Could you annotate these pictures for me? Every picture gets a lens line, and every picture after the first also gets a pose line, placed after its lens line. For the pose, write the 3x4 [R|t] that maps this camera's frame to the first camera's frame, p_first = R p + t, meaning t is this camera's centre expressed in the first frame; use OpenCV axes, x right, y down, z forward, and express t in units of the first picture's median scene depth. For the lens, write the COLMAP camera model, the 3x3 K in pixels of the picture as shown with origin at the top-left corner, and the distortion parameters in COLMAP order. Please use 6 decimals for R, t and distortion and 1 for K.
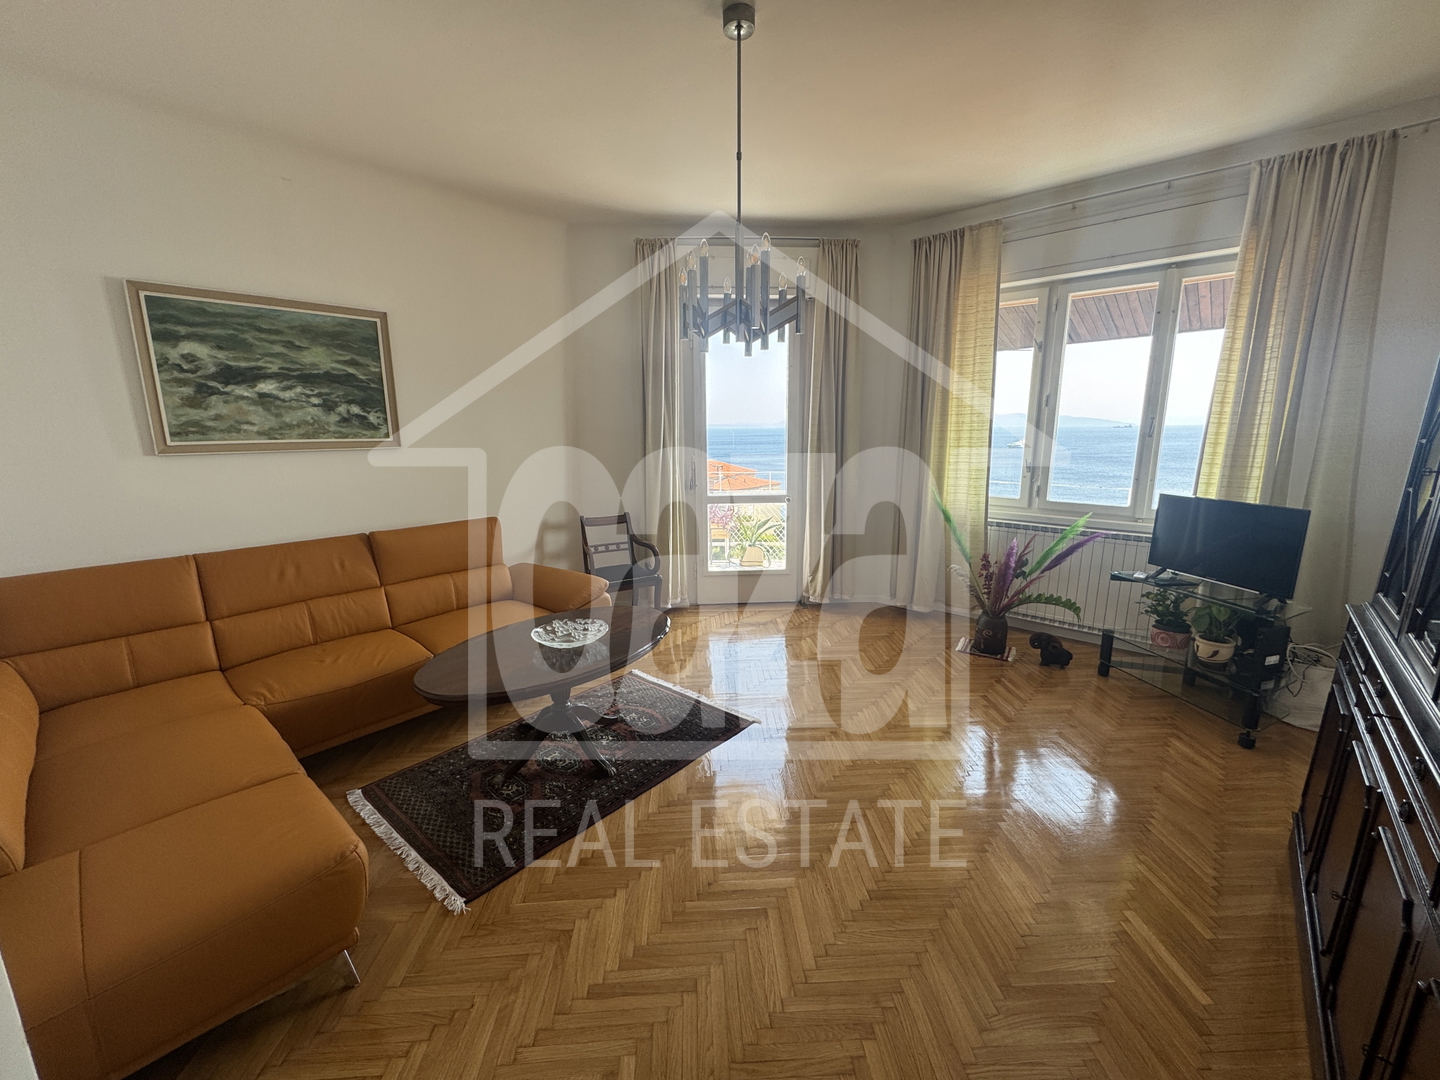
lens RADIAL K [[569.2, 0, 720.0], [0, 569.2, 540.0], [0, 0, 1]] dist [-0.005809, -0.000239]
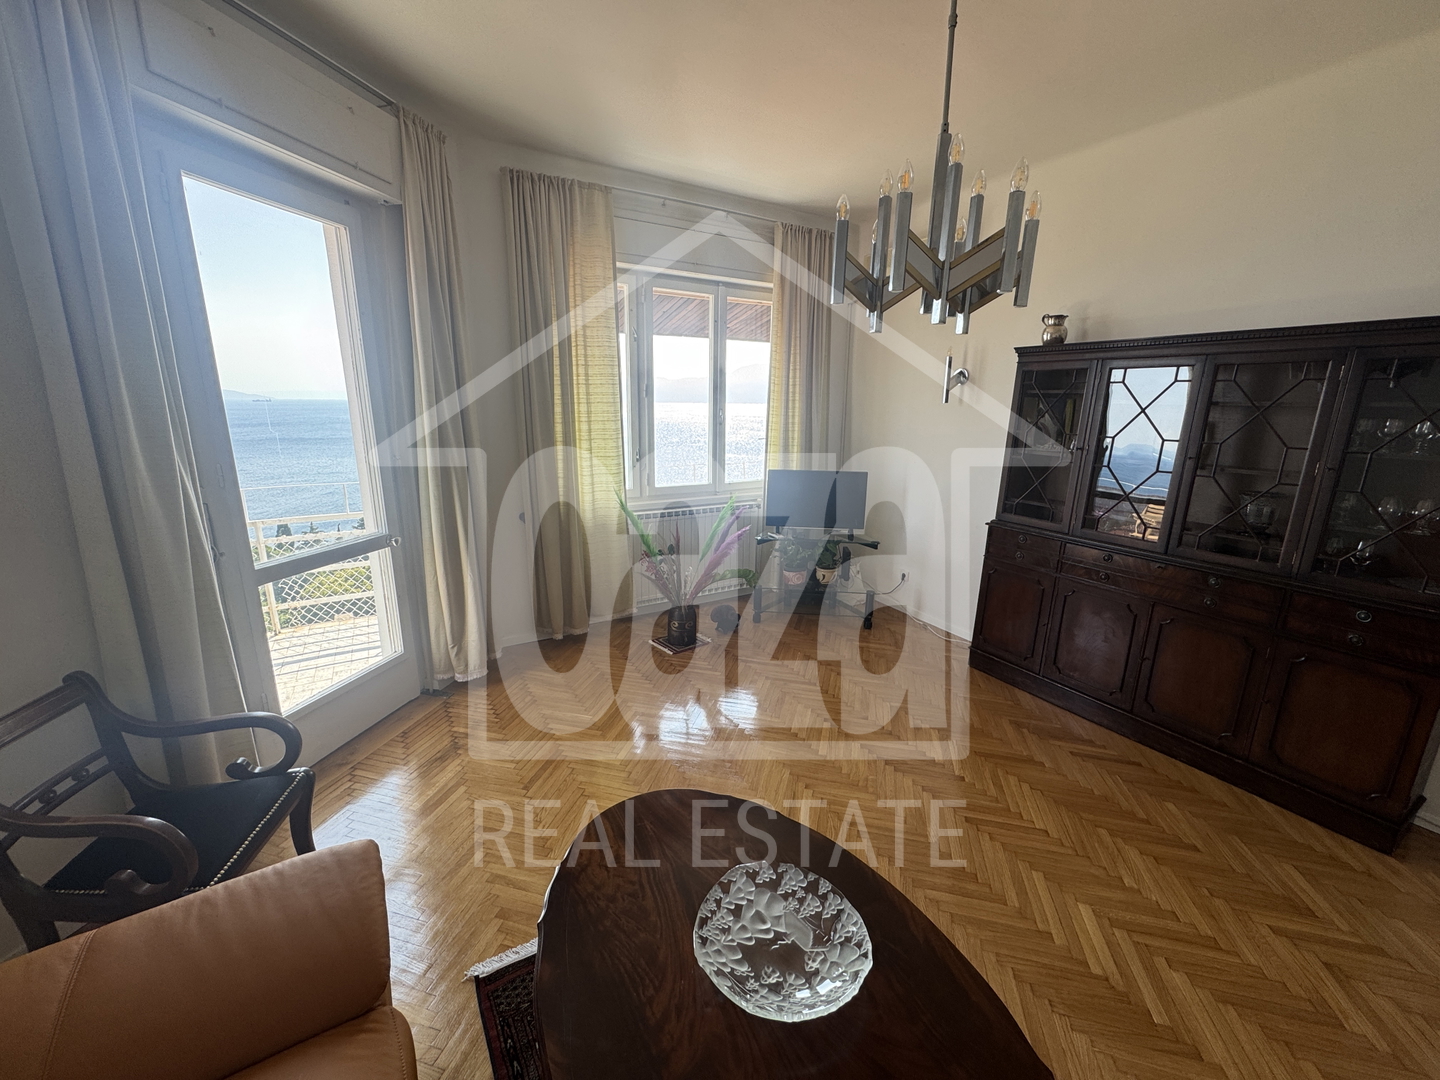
lens RADIAL K [[569.2, 0, 720.0], [0, 569.2, 540.0], [0, 0, 1]] dist [-0.005809, -0.000239]
pose [[0.287695, -0.198750, 0.936872, -0.414317], [0.186890, 0.971074, 0.148616, -0.119055], [-0.939310, 0.132336, 0.316518, 0.617500]]
